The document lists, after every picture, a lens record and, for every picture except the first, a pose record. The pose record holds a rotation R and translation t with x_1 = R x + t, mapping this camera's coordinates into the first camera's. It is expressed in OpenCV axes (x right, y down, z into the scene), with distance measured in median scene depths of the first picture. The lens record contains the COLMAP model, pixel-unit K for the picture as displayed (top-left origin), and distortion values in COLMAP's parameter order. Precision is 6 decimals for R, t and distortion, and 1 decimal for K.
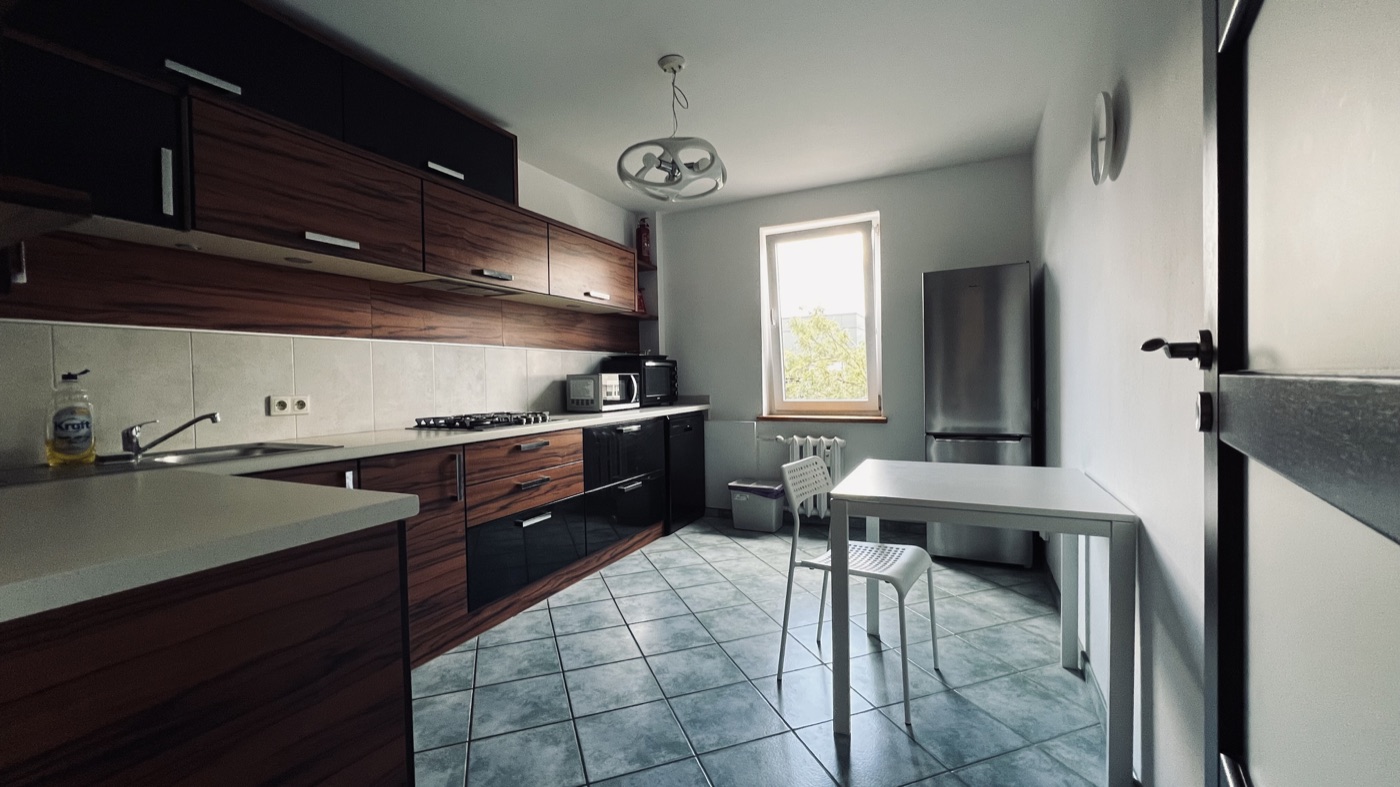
lens RADIAL K [[559.5, 0, 697.3], [0, 559.5, 389.4], [0, 0, 1]] dist [-0.002170, 0.000490]
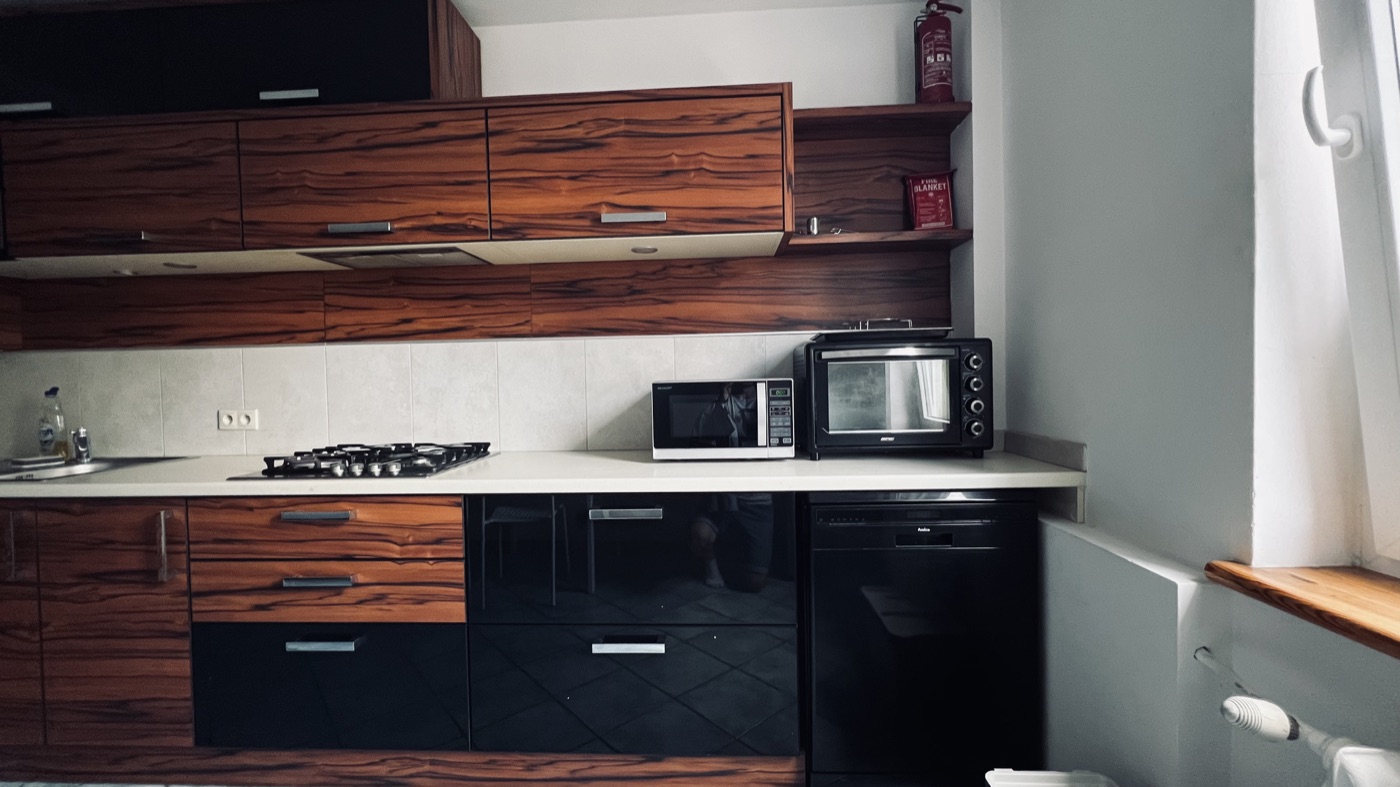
lens RADIAL K [[559.8, 0, 696.1], [0, 559.8, 390.8], [0, 0, 1]] dist [-0.002208, 0.000541]
pose [[0.390611, 0.033306, -0.919953, 0.387632], [-0.005804, 0.999415, 0.033718, -0.049650], [0.920538, -0.007831, 0.390576, 1.162853]]
